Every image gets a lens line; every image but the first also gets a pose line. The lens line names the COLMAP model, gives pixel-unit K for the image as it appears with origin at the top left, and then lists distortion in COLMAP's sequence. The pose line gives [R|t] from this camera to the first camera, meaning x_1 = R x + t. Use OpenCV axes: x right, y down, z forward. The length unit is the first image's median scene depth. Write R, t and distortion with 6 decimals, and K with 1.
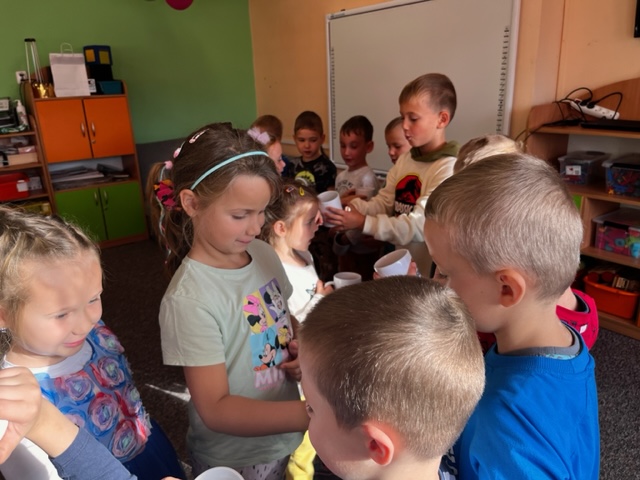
lens RADIAL K [[483.0, 0, 323.6], [0, 483.0, 237.2], [0, 0, 1]] dist [0.060068, -0.093781]
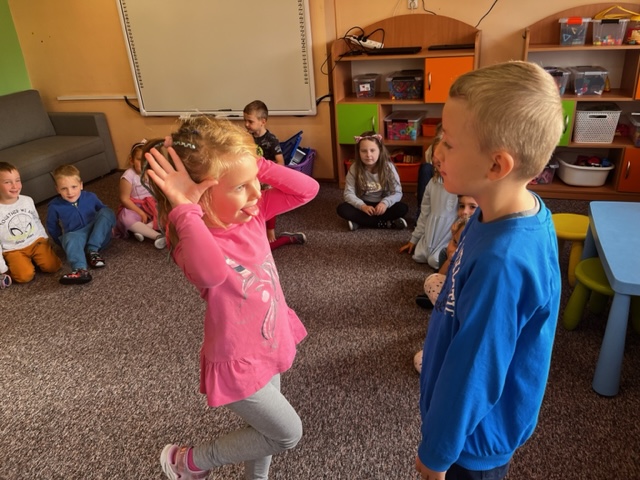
lens RADIAL K [[483.0, 0, 330.4], [0, 483.0, 230.3], [0, 0, 1]] dist [0.060068, -0.093781]
pose [[0.823418, -0.239179, 0.514563, -0.372289], [0.206568, 0.970951, 0.120762, 0.070027], [-0.528500, 0.006855, 0.848906, -0.126172]]
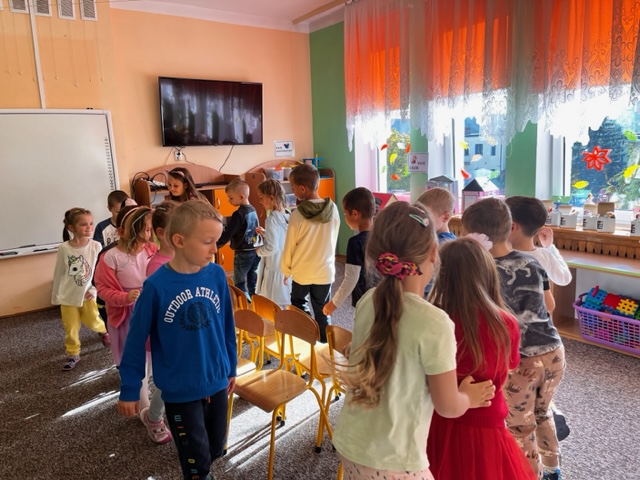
lens RADIAL K [[483.0, 0, 323.5], [0, 483.0, 238.1], [0, 0, 1]] dist [0.060068, -0.093781]
pose [[0.003432, -0.140961, 0.990009, -1.319558], [0.349921, 0.927594, 0.130861, -0.074437], [-0.936773, 0.345976, 0.052509, 0.344441]]
